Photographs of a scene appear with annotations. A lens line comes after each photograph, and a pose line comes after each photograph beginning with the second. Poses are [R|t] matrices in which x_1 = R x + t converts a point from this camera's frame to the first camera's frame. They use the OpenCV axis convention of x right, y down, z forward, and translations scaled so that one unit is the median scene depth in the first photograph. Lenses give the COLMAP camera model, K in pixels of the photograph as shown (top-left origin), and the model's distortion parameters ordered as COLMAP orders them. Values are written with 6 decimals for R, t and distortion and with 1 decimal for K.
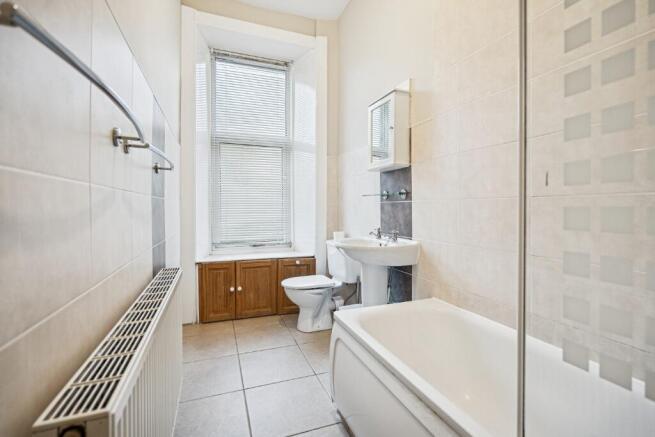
lens RADIAL K [[304.7, 0, 327.8], [0, 304.7, 213.7], [0, 0, 1]] dist [-0.006227, 0.000871]
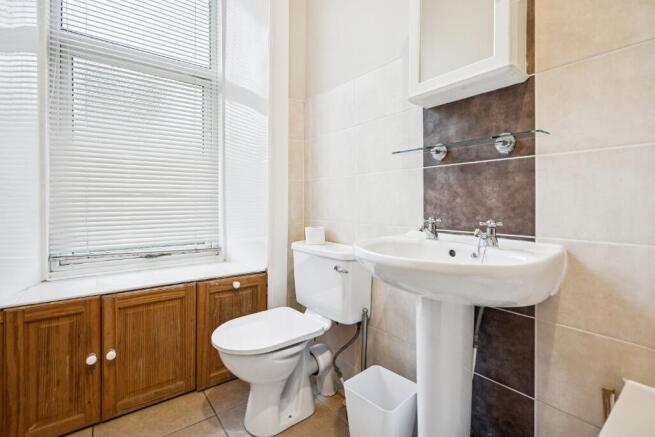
lens RADIAL K [[304.7, 0, 329.2], [0, 304.7, 204.7], [0, 0, 1]] dist [-0.006227, 0.000871]
pose [[0.957732, -0.000335, 0.287662, -0.104972], [0.004191, 0.999909, -0.012790, 0.025136], [-0.287632, 0.013455, 0.957647, 0.459510]]
